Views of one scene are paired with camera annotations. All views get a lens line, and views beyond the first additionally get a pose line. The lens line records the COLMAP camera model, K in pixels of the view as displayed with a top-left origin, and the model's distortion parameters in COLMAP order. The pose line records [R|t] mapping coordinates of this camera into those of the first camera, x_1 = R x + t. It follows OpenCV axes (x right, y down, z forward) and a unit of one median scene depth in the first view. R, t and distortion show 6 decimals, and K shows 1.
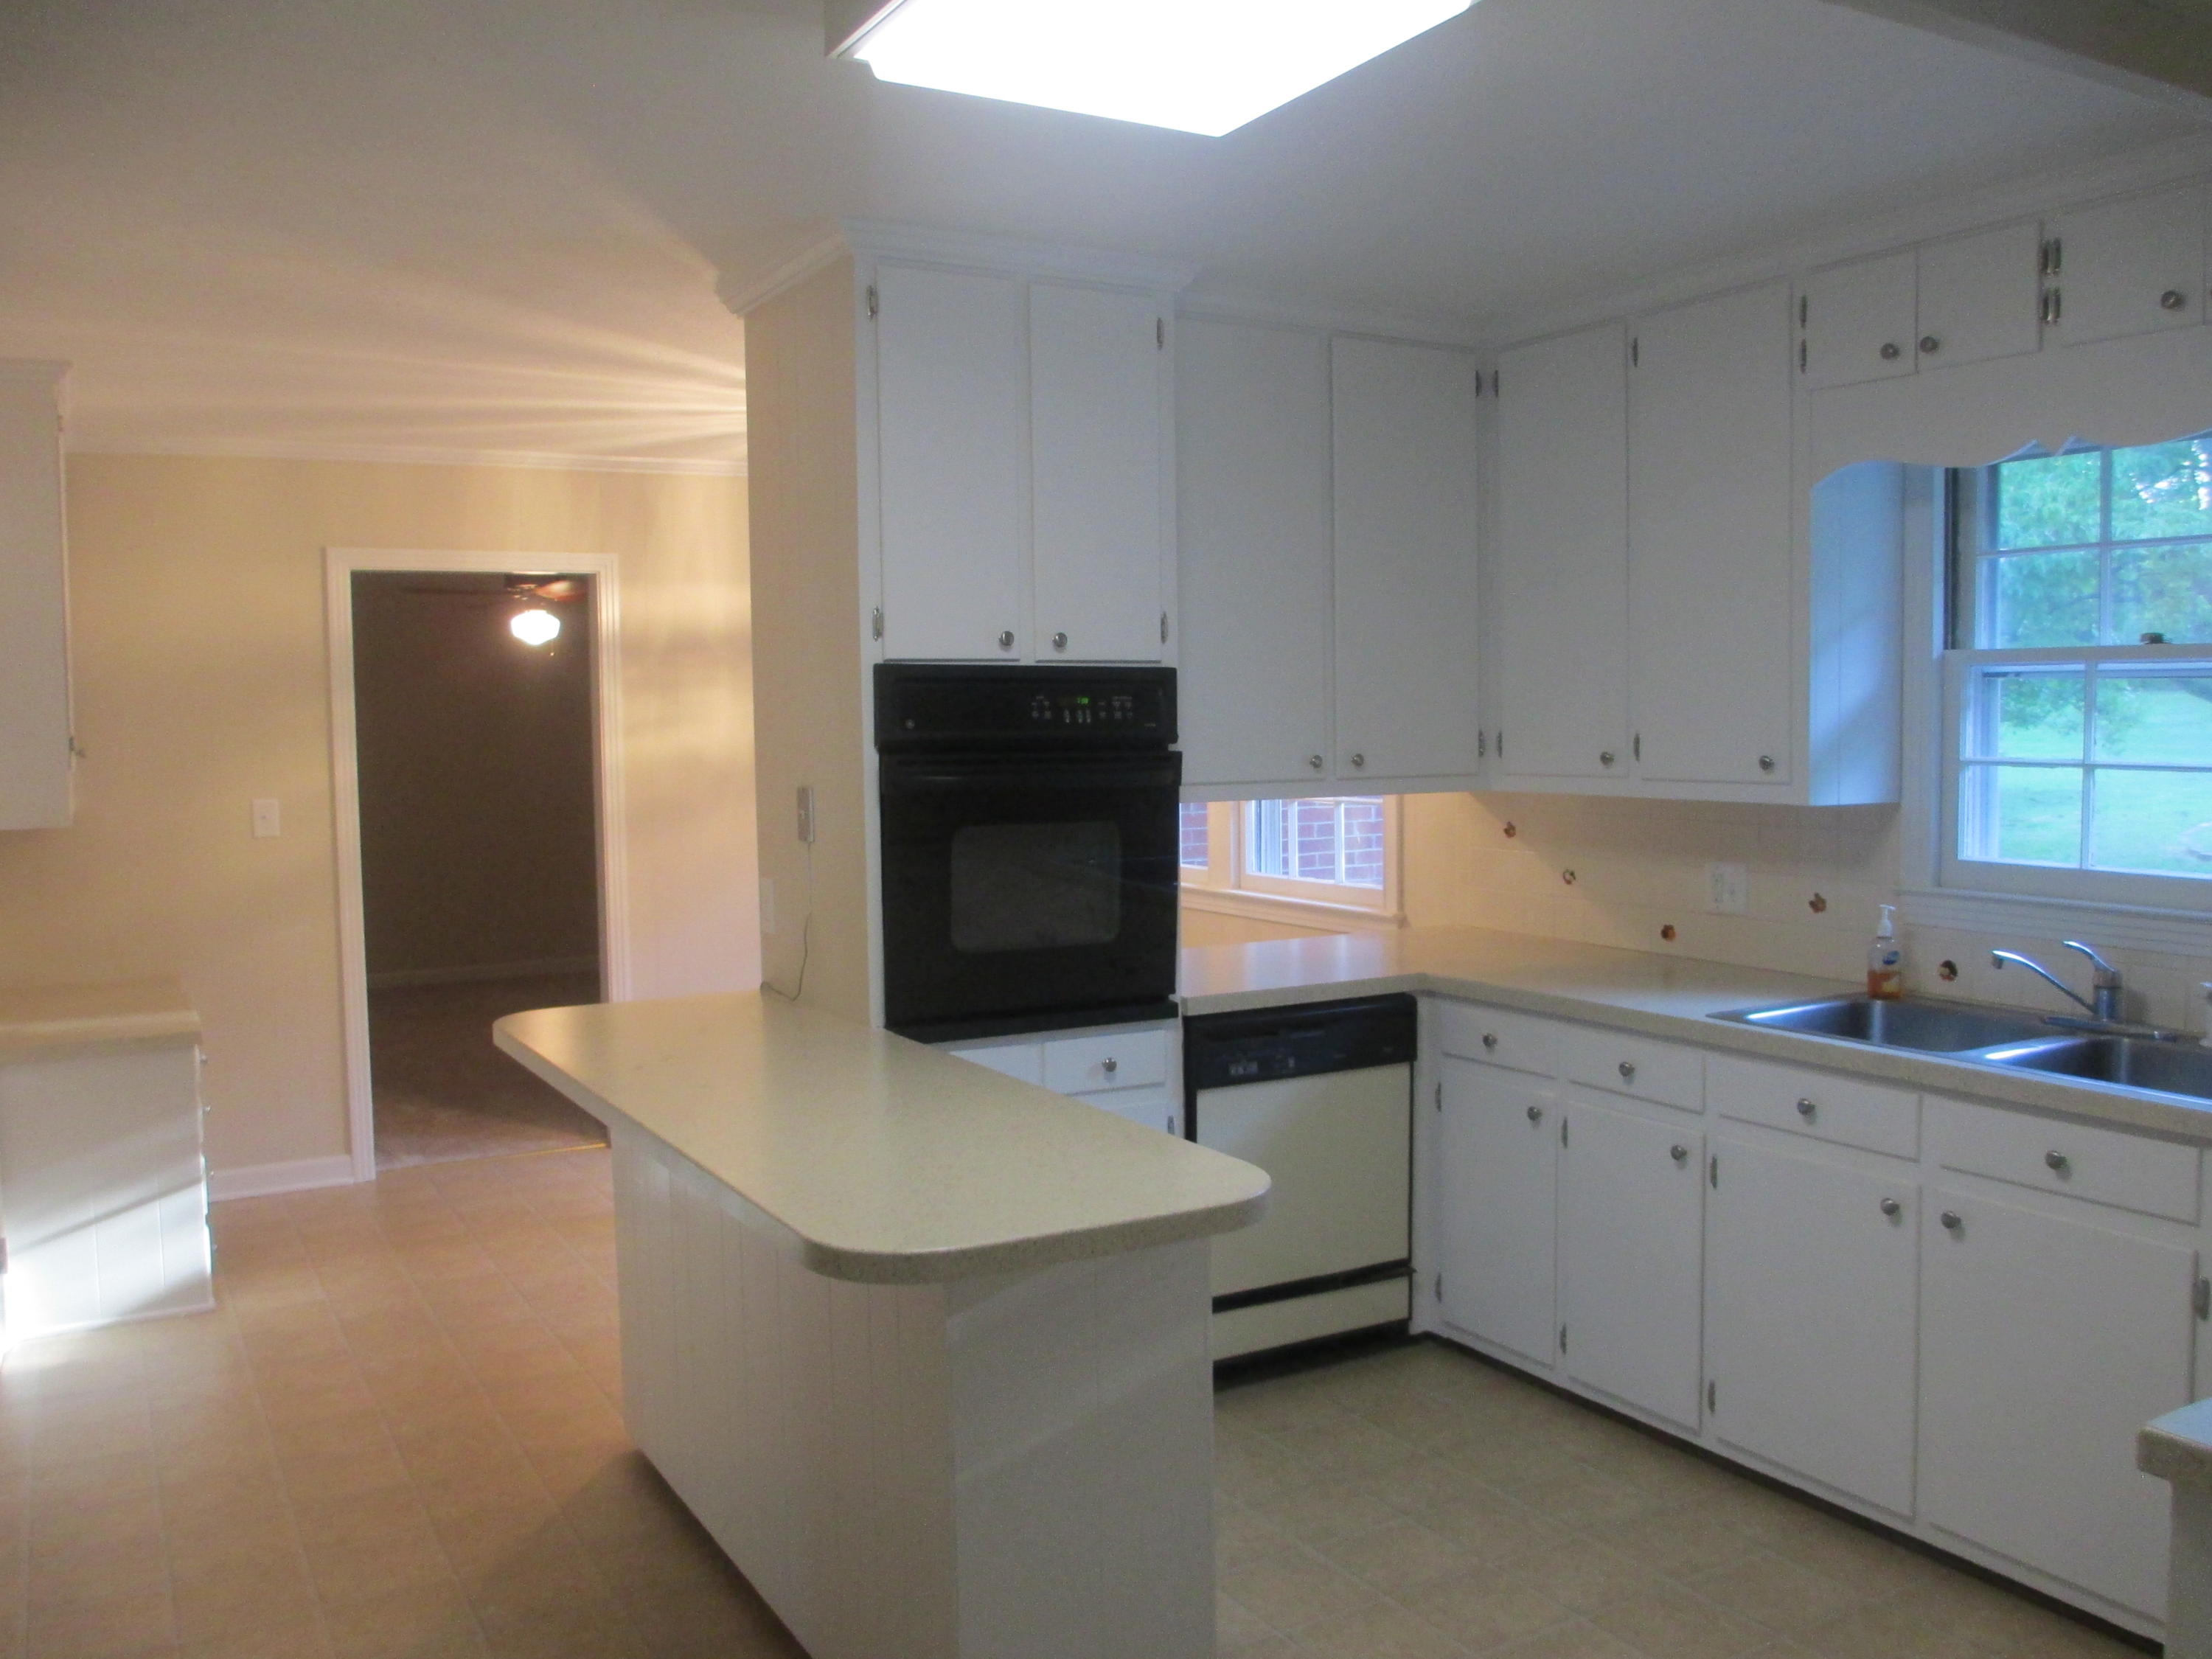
lens RADIAL K [[1886.5, 0, 1106.0], [0, 1886.5, 829.5], [0, 0, 1]] dist [-0.004378, 0.008028]
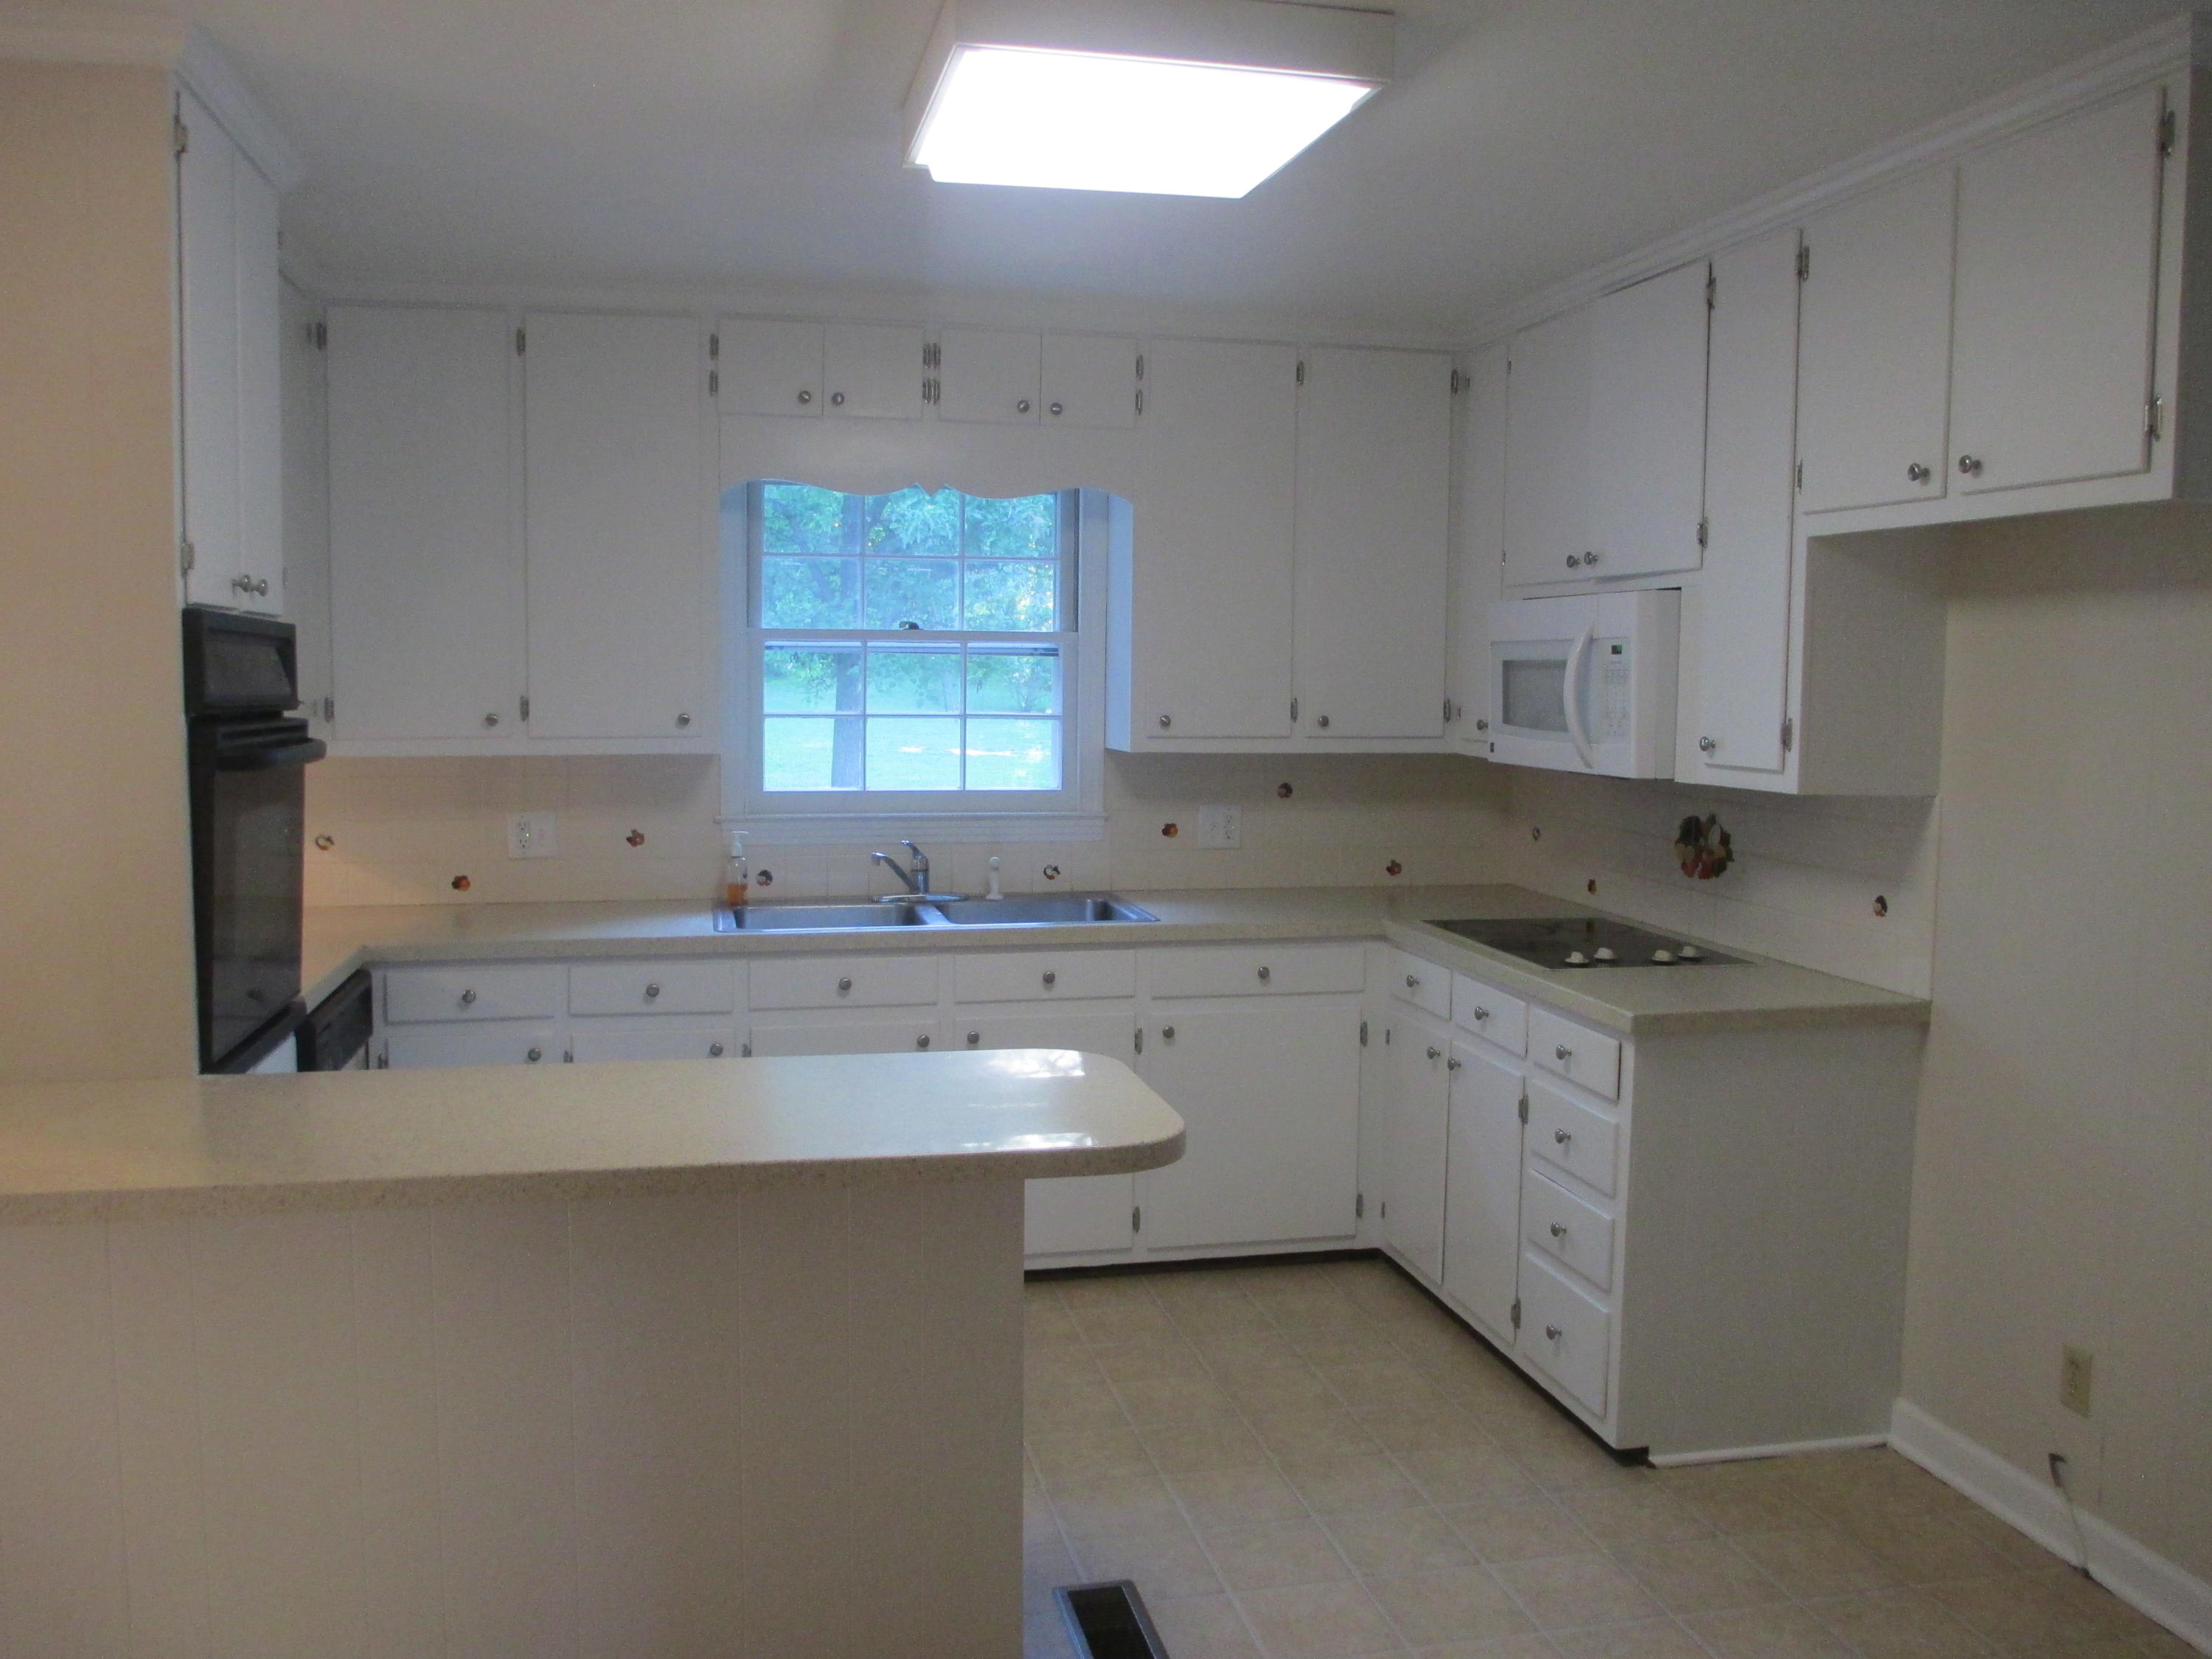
lens RADIAL K [[1886.5, 0, 1106.0], [0, 1886.5, 829.5], [0, 0, 1]] dist [-0.004378, 0.008028]
pose [[0.318736, -0.075839, 0.944805, -0.713940], [0.054415, 0.996614, 0.061641, -0.025612], [-0.946280, 0.031764, 0.321783, 0.374989]]
